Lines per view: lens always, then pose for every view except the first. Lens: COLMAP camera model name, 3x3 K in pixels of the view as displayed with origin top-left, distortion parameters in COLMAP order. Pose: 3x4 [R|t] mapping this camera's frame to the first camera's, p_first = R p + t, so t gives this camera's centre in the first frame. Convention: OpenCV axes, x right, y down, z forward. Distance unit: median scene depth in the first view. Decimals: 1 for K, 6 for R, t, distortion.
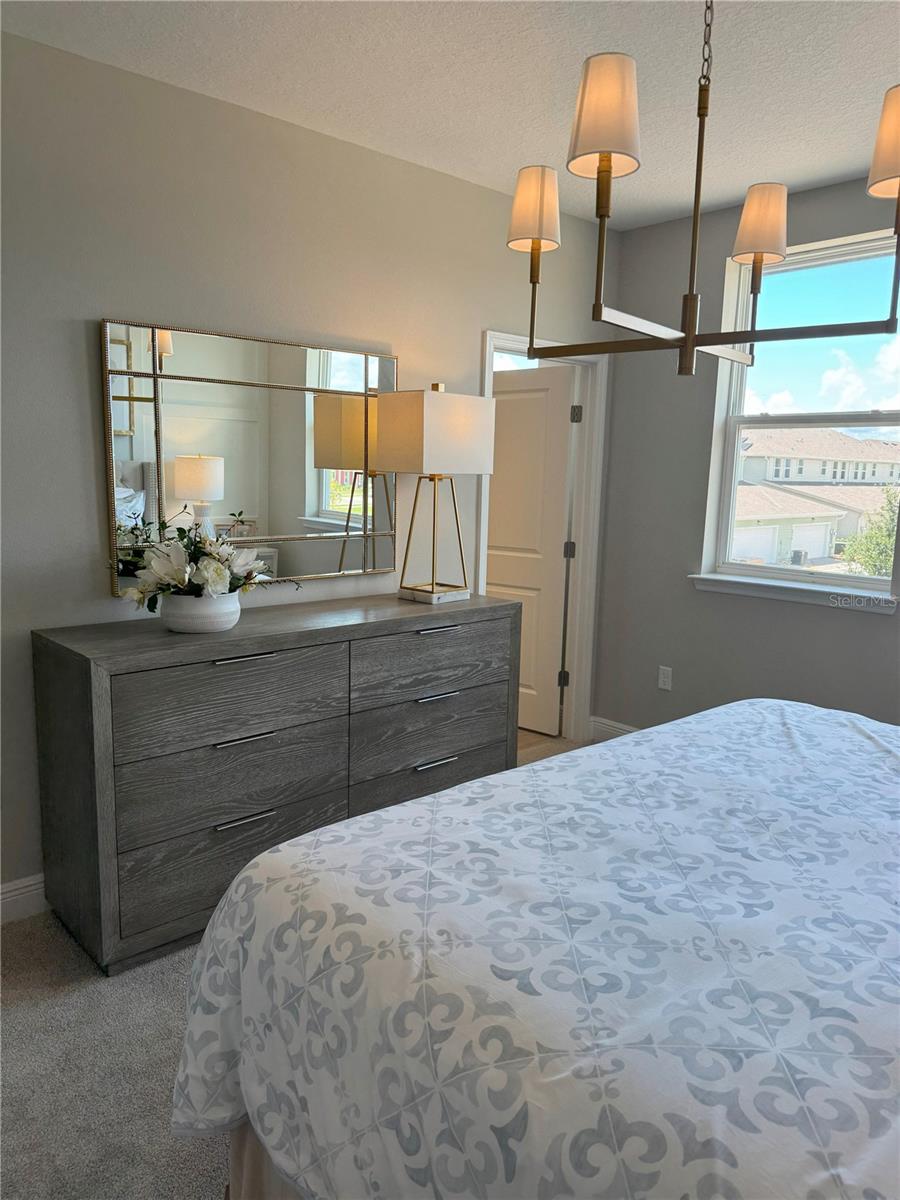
lens RADIAL K [[852.6, 0, 444.9], [0, 852.6, 601.6], [0, 0, 1]] dist [0.059313, -0.067684]
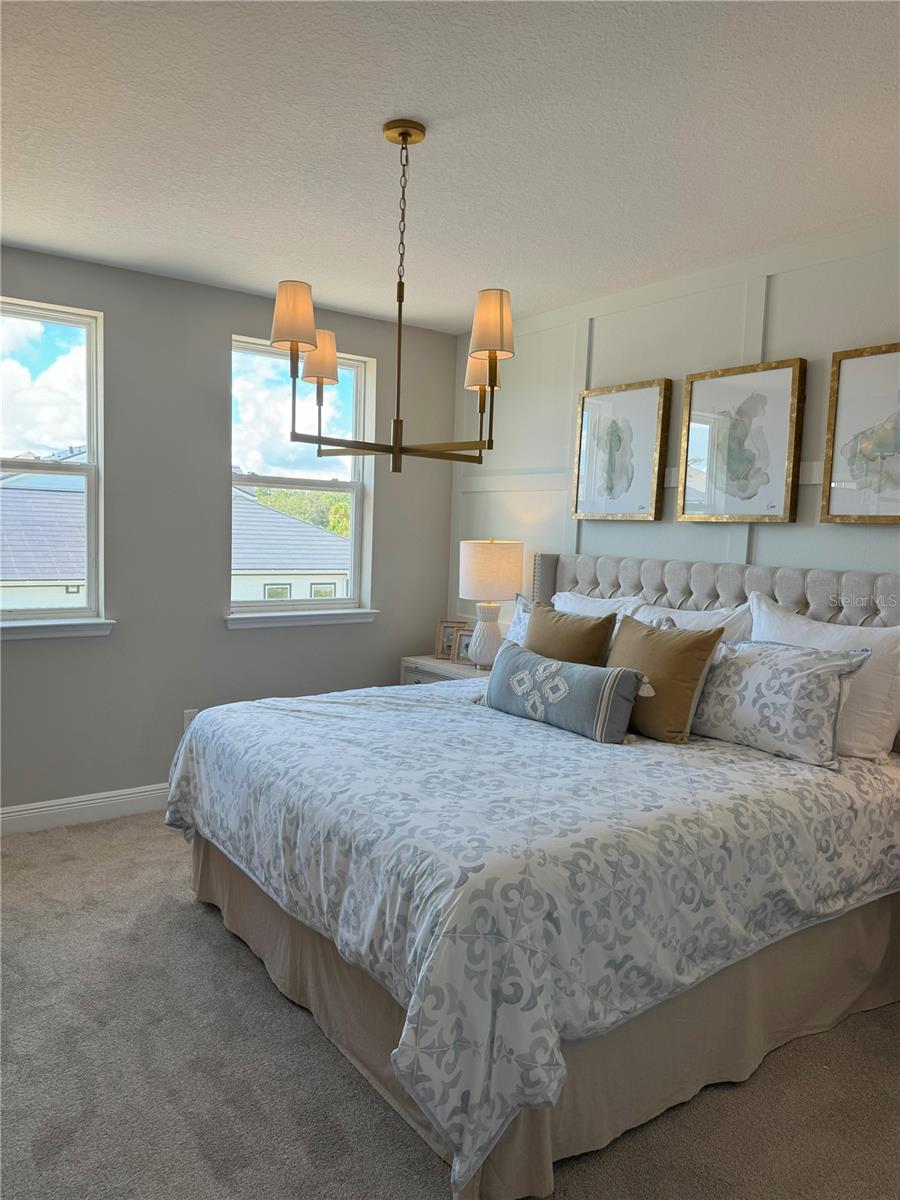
lens RADIAL K [[852.6, 0, 444.9], [0, 852.6, 601.6], [0, 0, 1]] dist [0.059313, -0.067684]
pose [[0.106887, -0.113003, 0.987829, -1.513976], [0.127526, 0.986872, 0.099095, -0.223363], [-0.986059, 0.115382, 0.119895, 0.976769]]
